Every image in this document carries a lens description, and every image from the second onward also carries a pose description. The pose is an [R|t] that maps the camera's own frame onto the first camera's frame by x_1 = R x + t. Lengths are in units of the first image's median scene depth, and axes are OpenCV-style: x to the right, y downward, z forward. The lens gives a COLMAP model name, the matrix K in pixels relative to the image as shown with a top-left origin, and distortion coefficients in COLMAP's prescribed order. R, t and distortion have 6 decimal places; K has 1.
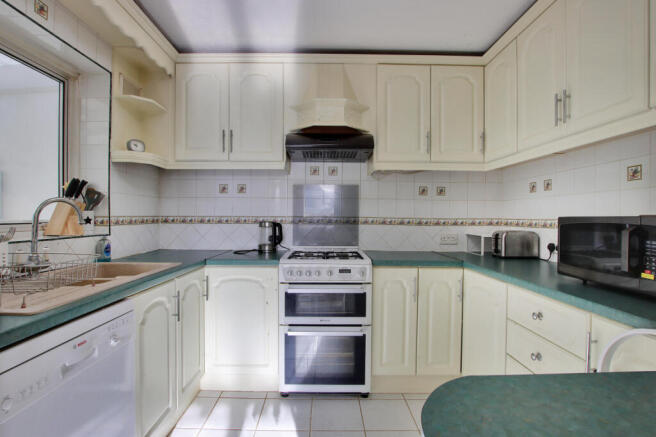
lens RADIAL K [[319.7, 0, 323.6], [0, 319.7, 219.1], [0, 0, 1]] dist [0.003825, -0.001266]
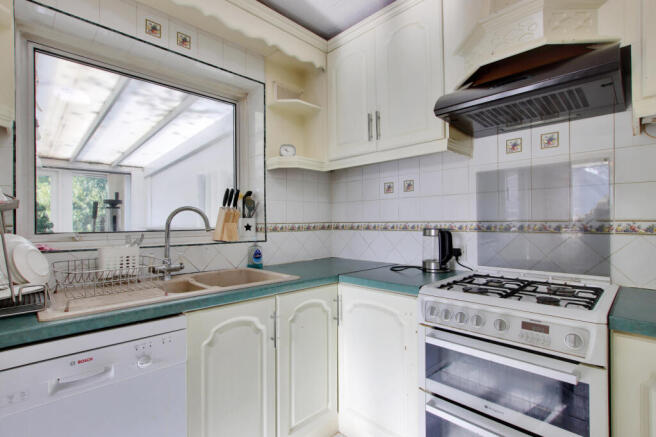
lens RADIAL K [[319.7, 0, 331.7], [0, 319.7, 220.9], [0, 0, 1]] dist [0.003825, -0.001266]
pose [[0.704530, -0.012795, -0.709559, 0.201212], [0.005071, 0.999903, -0.012996, -0.001453], [0.709656, 0.005557, 0.704527, 0.411017]]
